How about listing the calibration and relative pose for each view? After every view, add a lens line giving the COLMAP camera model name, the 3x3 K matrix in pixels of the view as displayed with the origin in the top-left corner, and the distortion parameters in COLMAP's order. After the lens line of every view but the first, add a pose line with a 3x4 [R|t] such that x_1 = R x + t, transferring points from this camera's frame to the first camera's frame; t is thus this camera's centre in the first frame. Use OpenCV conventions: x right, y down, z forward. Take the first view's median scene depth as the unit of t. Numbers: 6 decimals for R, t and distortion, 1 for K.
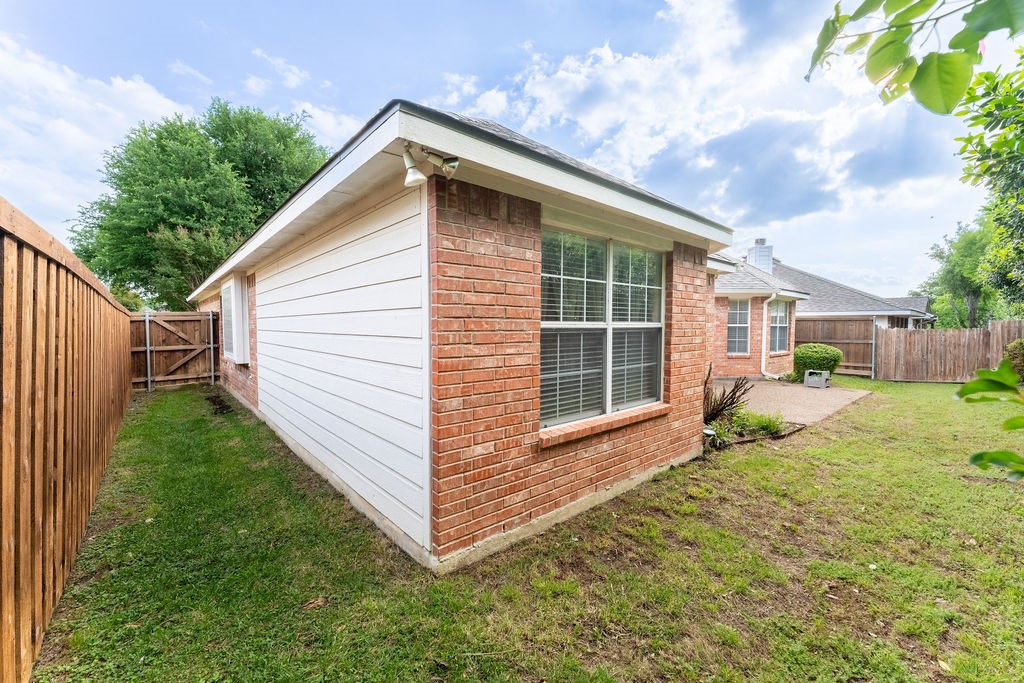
lens RADIAL K [[408.7, 0, 513.9], [0, 408.7, 342.2], [0, 0, 1]] dist [0.000398, -0.000265]
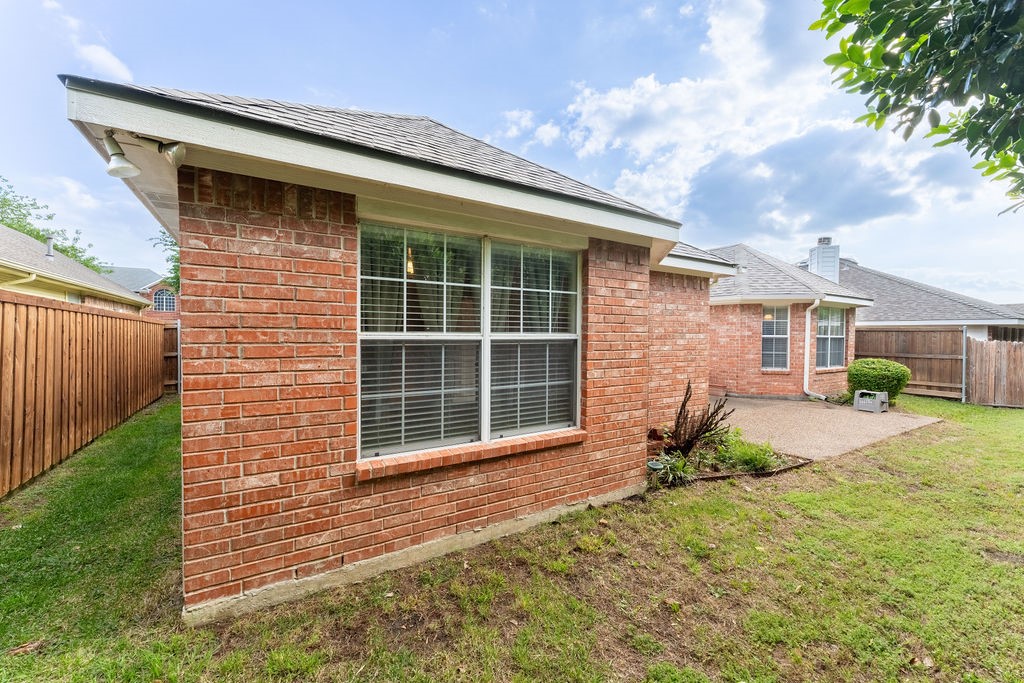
lens RADIAL K [[410.0, 0, 512.0], [0, 410.0, 341.5], [0, 0, 1]] dist [-0.001732, -0.000102]
pose [[0.987613, 0.009000, -0.156652, 0.398436], [-0.012550, 0.999686, -0.021682, -0.012872], [0.156408, 0.023379, 0.987416, 0.156216]]
